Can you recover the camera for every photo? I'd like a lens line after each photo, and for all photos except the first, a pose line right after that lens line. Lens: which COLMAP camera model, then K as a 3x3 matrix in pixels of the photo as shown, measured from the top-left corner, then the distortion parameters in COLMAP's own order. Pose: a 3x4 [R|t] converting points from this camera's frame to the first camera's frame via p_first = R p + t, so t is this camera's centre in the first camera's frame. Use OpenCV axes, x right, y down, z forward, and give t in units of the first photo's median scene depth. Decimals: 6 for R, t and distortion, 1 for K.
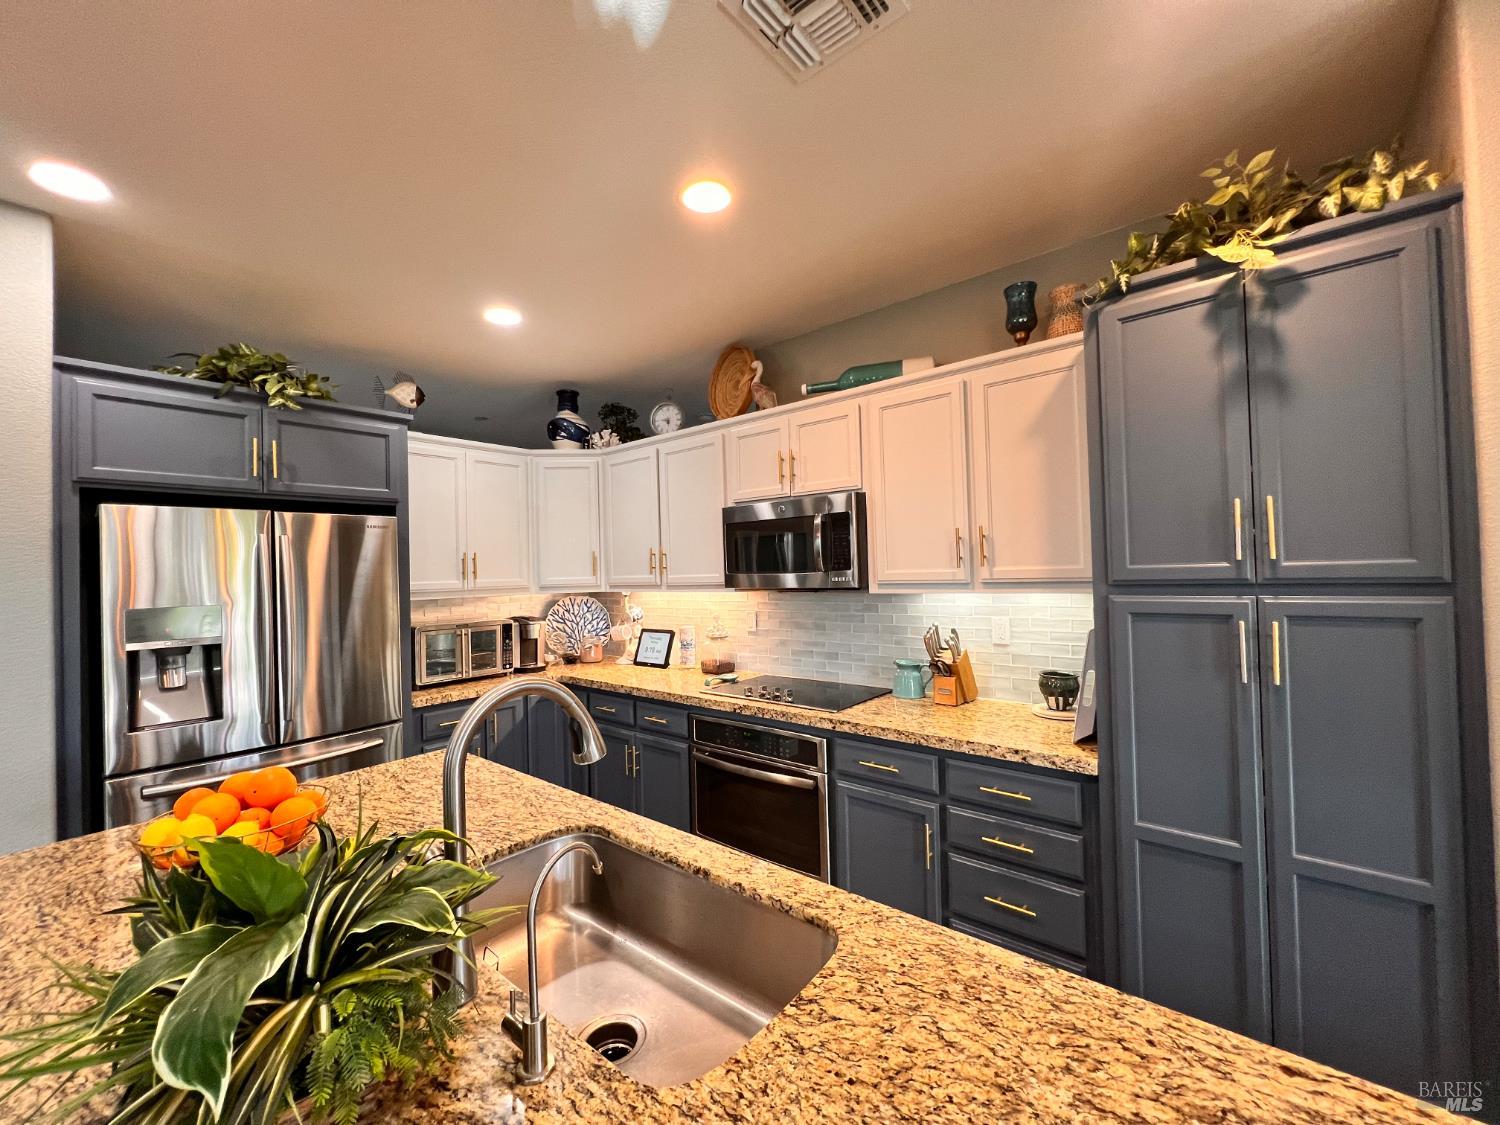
lens RADIAL K [[600.2, 0, 750.5], [0, 600.2, 561.7], [0, 0, 1]] dist [-0.002481, 0.000095]
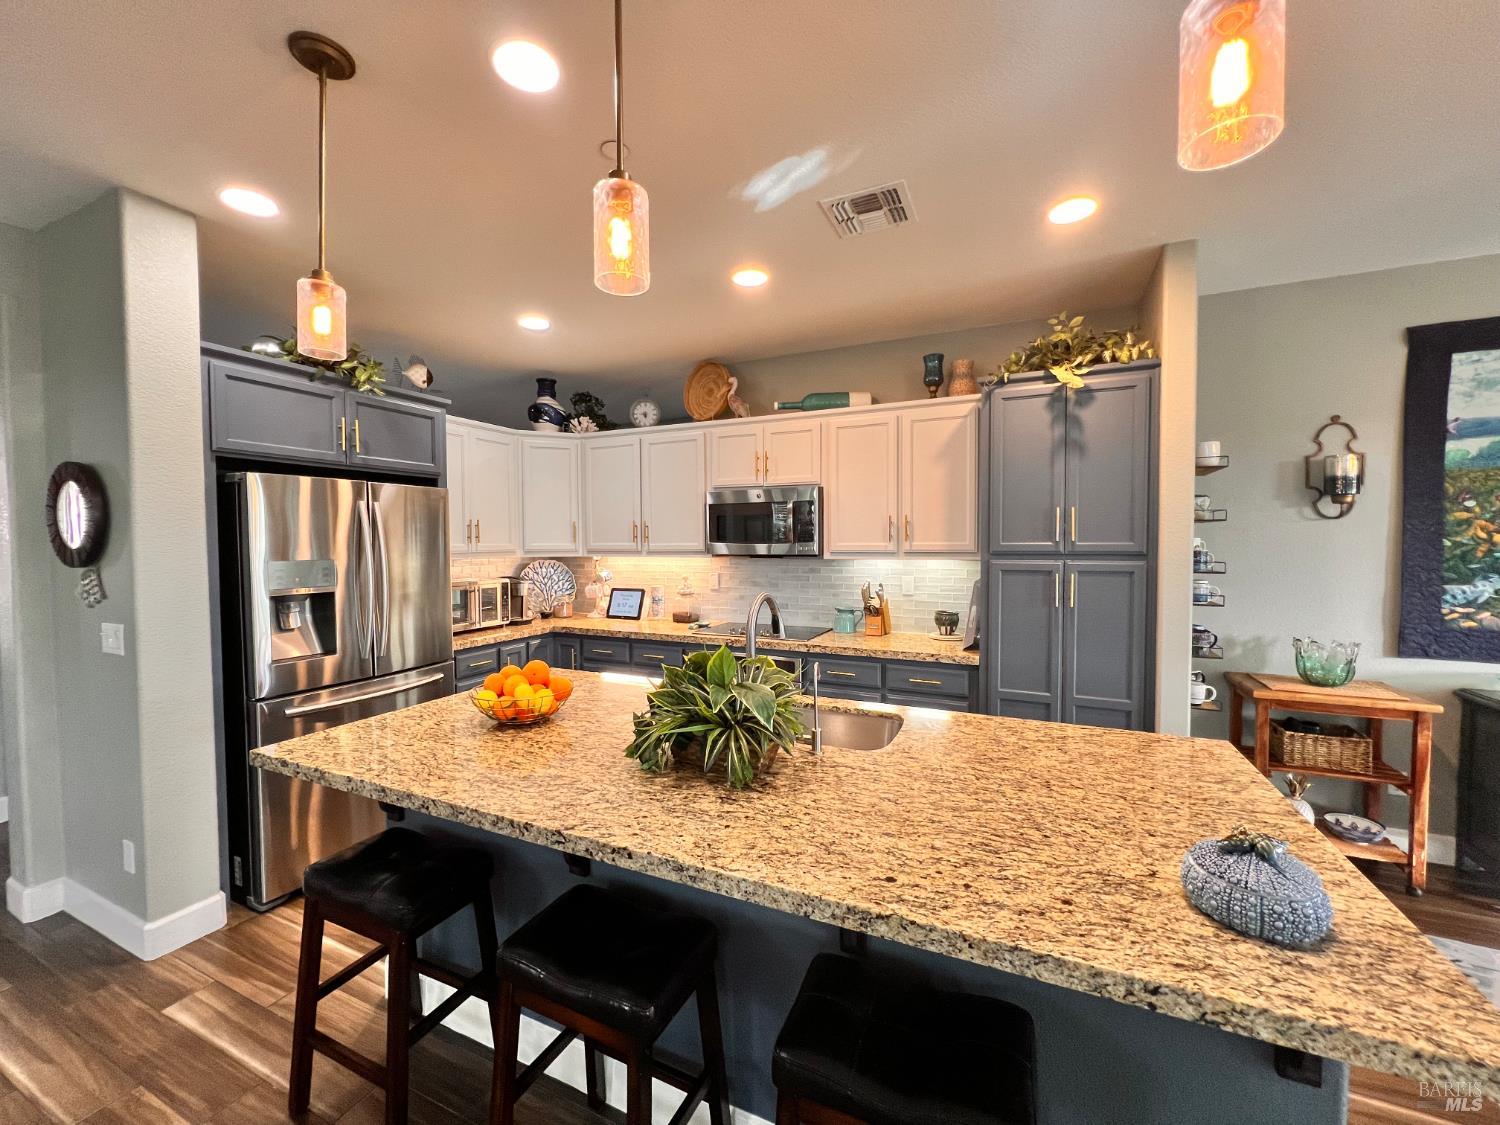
lens RADIAL K [[600.2, 0, 750.5], [0, 600.2, 561.7], [0, 0, 1]] dist [-0.002481, 0.000095]
pose [[0.965767, 0.013693, 0.259050, -0.329633], [-0.025464, 0.998787, 0.042136, 0.004126], [-0.258159, -0.047290, 0.964944, -0.311169]]
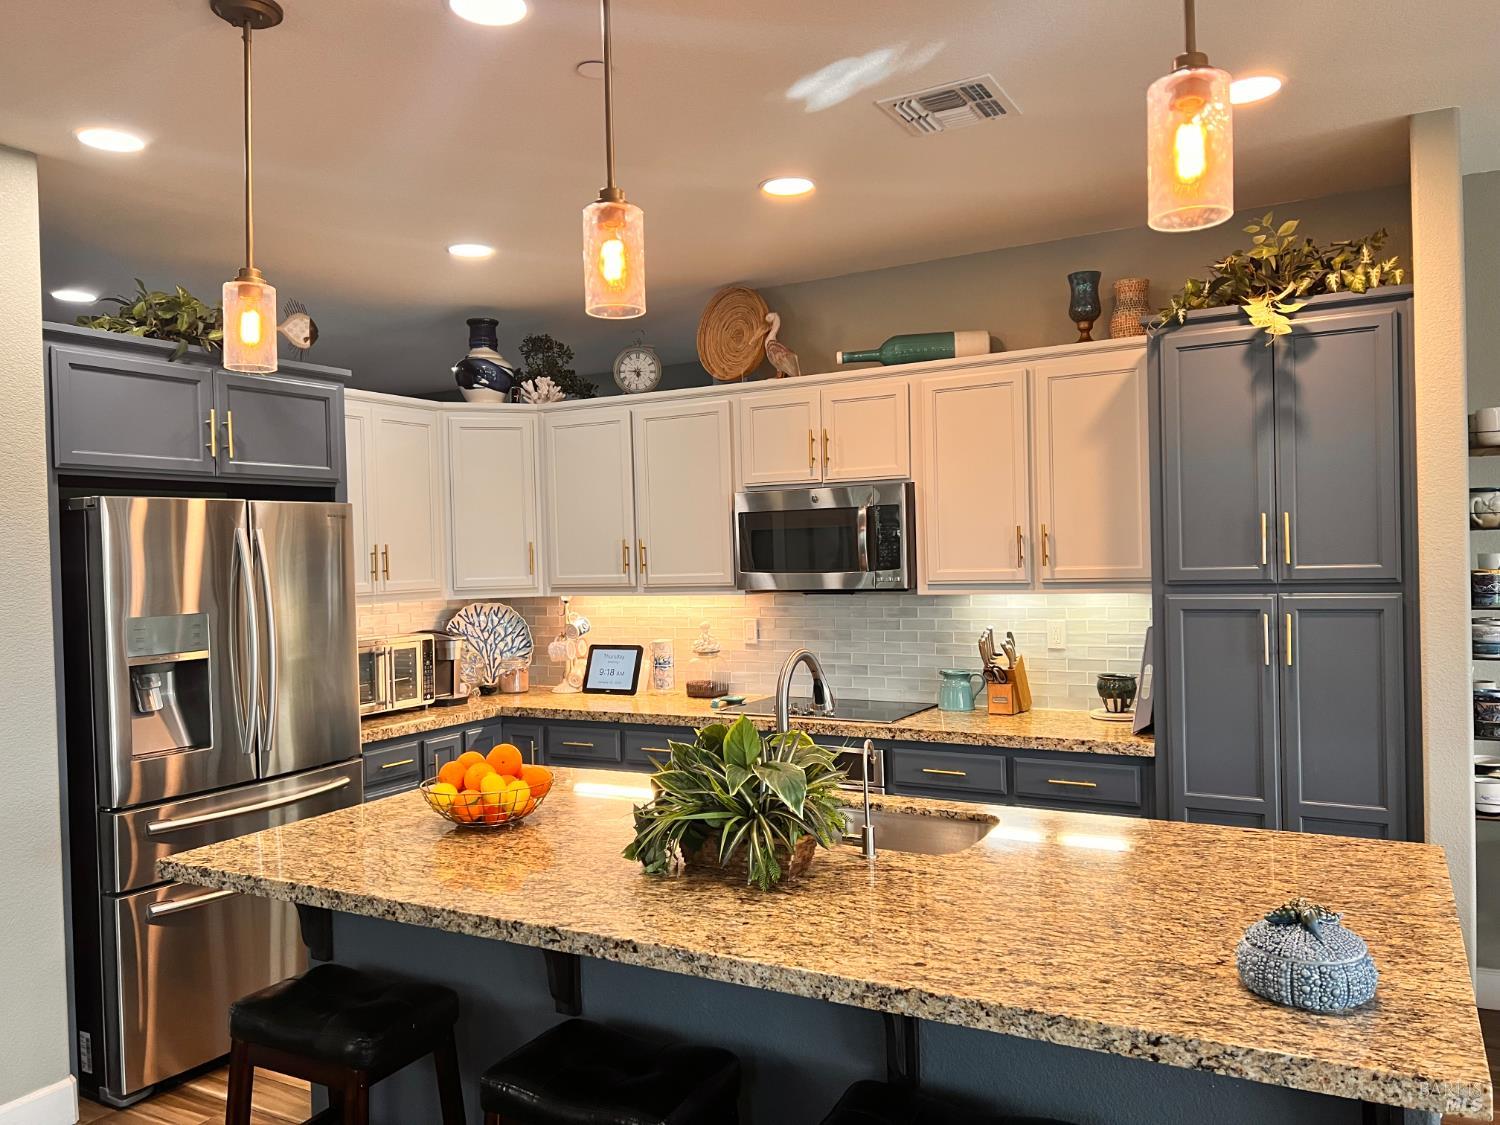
lens RADIAL K [[1123.1, 0, 750.8], [0, 1123.1, 566.3], [0, 0, 1]] dist [0.098277, -0.141164]
pose [[0.982453, -0.001066, 0.186506, -0.361520], [-0.002938, 0.999771, 0.021189, -0.024955], [-0.186486, -0.021365, 0.982225, -0.607691]]
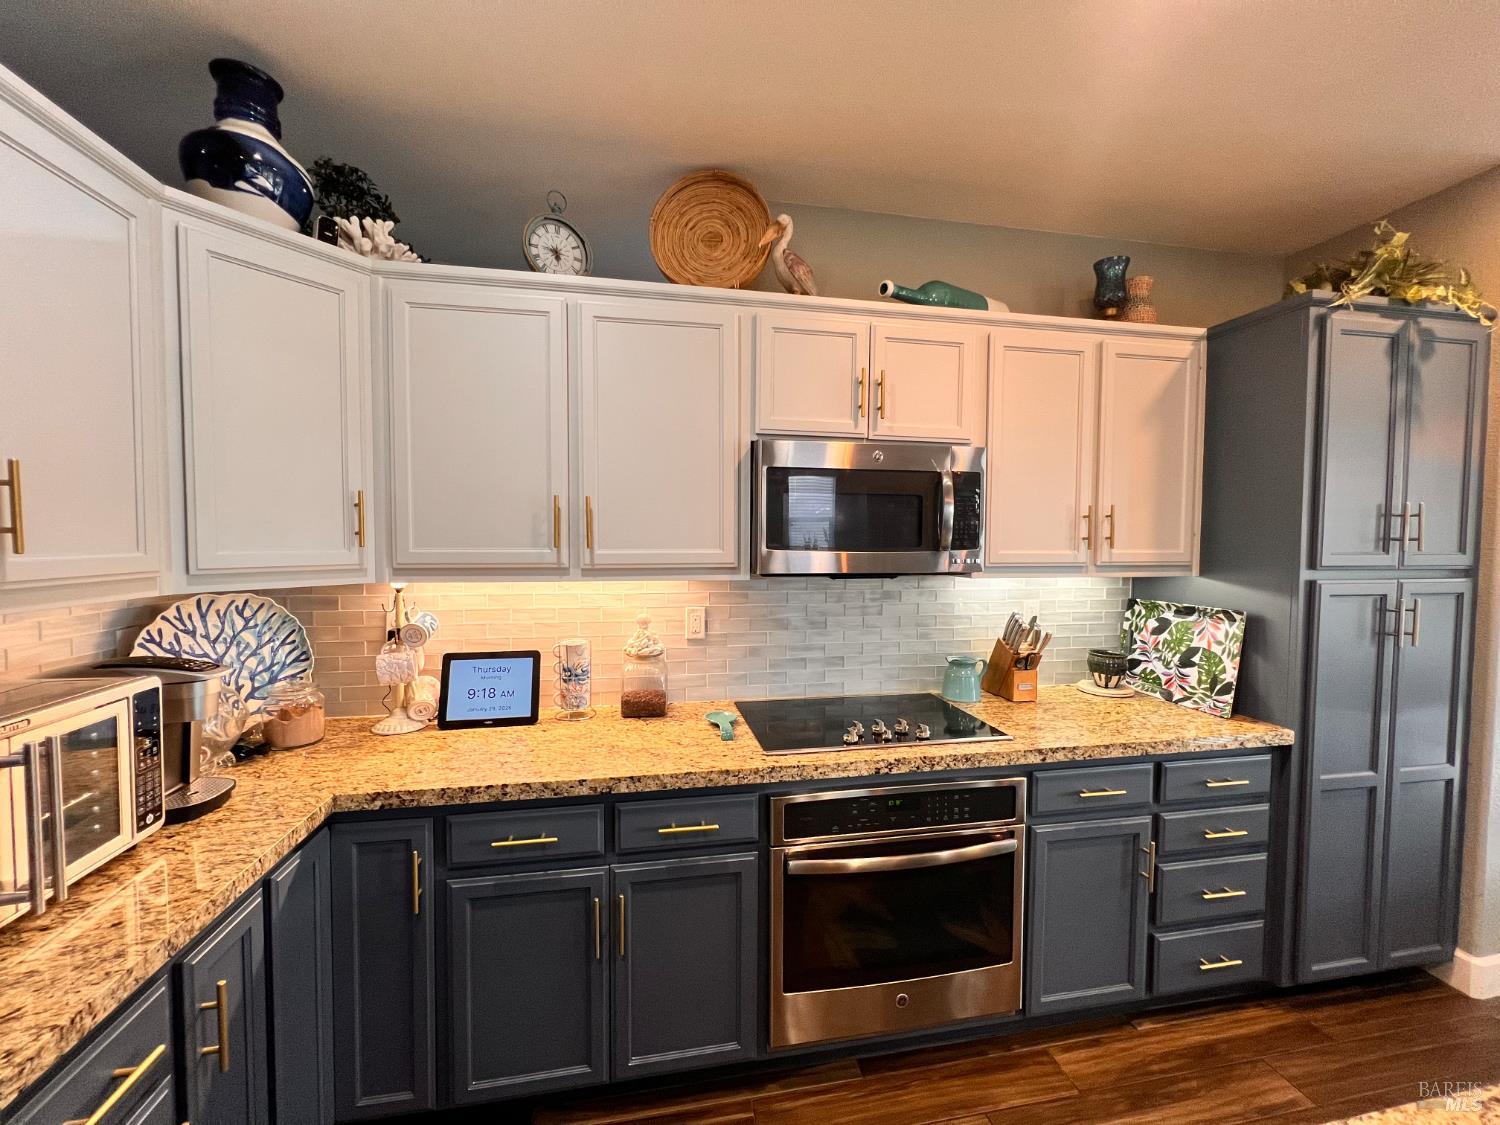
lens RADIAL K [[600.2, 0, 750.5], [0, 600.2, 561.7], [0, 0, 1]] dist [-0.002481, 0.000095]
pose [[0.636483, -0.002430, 0.771287, -0.592972], [-0.033898, 0.998941, 0.031120, 0.015429], [-0.770546, -0.045953, 0.635726, 0.717427]]
